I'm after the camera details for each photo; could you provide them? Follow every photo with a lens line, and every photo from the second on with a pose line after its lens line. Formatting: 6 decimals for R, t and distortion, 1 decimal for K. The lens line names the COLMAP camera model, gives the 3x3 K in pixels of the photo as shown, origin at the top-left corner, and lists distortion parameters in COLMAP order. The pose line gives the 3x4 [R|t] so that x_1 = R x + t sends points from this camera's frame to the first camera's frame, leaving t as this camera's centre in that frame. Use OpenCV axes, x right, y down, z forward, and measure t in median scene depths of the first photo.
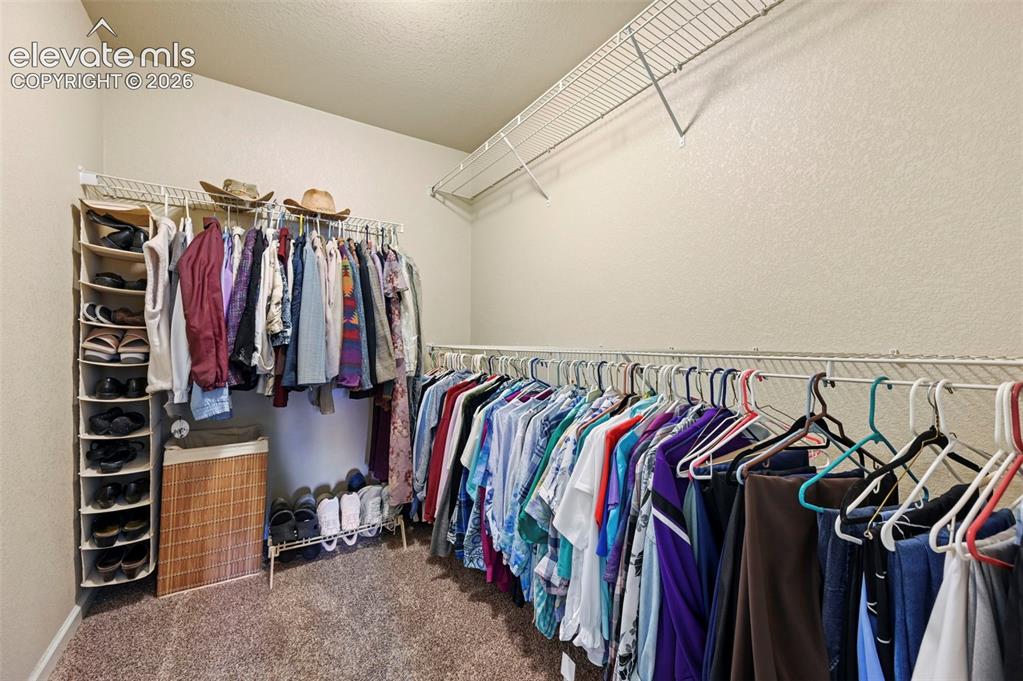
lens RADIAL K [[398.4, 0, 519.8], [0, 398.4, 339.2], [0, 0, 1]] dist [-0.000303, 0.000162]
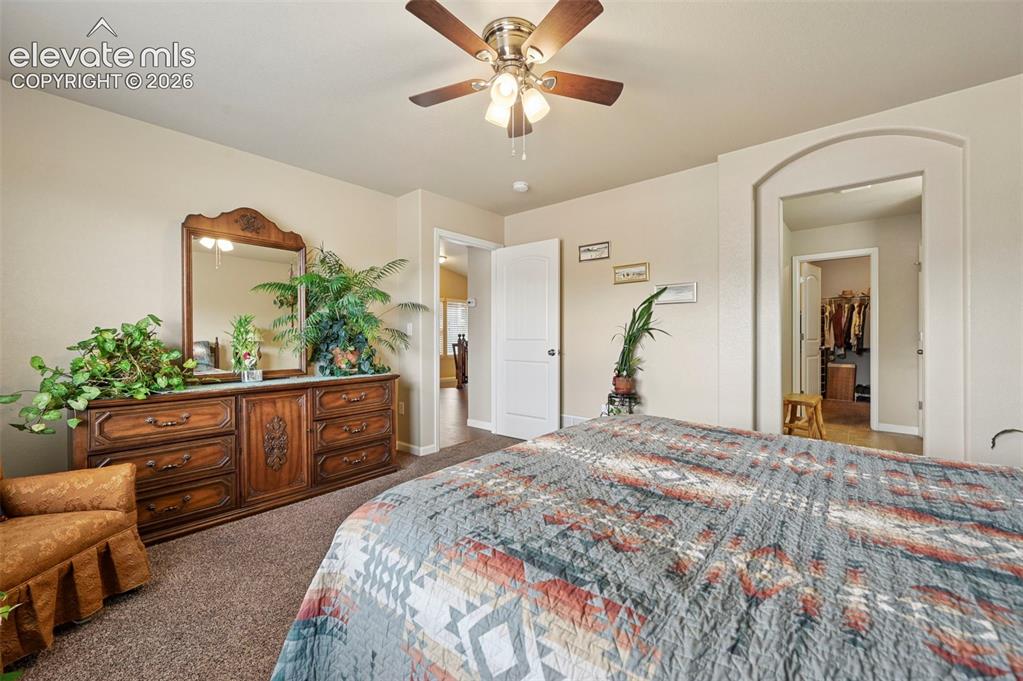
lens RADIAL K [[420.5, 0, 519.7], [0, 420.5, 336.2], [0, 0, 1]] dist [0.000348, -0.000495]
pose [[0.289990, 0.005103, -0.957016, 2.168138], [-0.000752, 0.999987, 0.005105, -0.012540], [0.957029, -0.000761, 0.289990, -3.060436]]
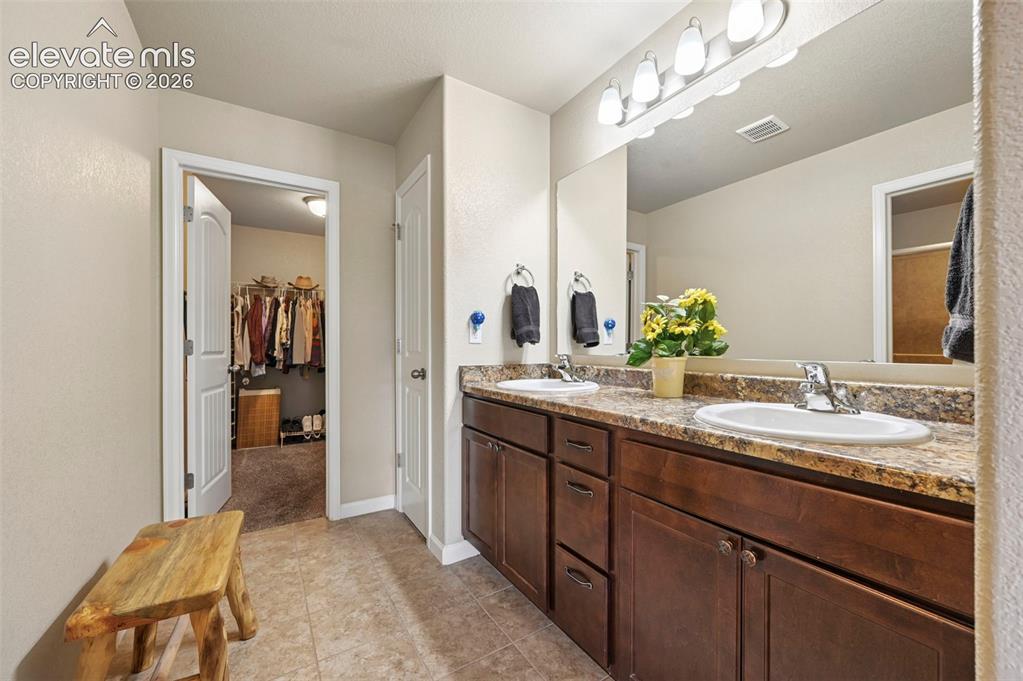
lens RADIAL K [[420.5, 0, 535.8], [0, 420.5, 344.5], [0, 0, 1]] dist [0.000348, -0.000495]
pose [[0.999906, -0.001063, -0.013654, 0.937939], [0.001036, 0.999998, -0.001976, 0.001204], [0.013656, 0.001962, 0.999905, -1.507695]]
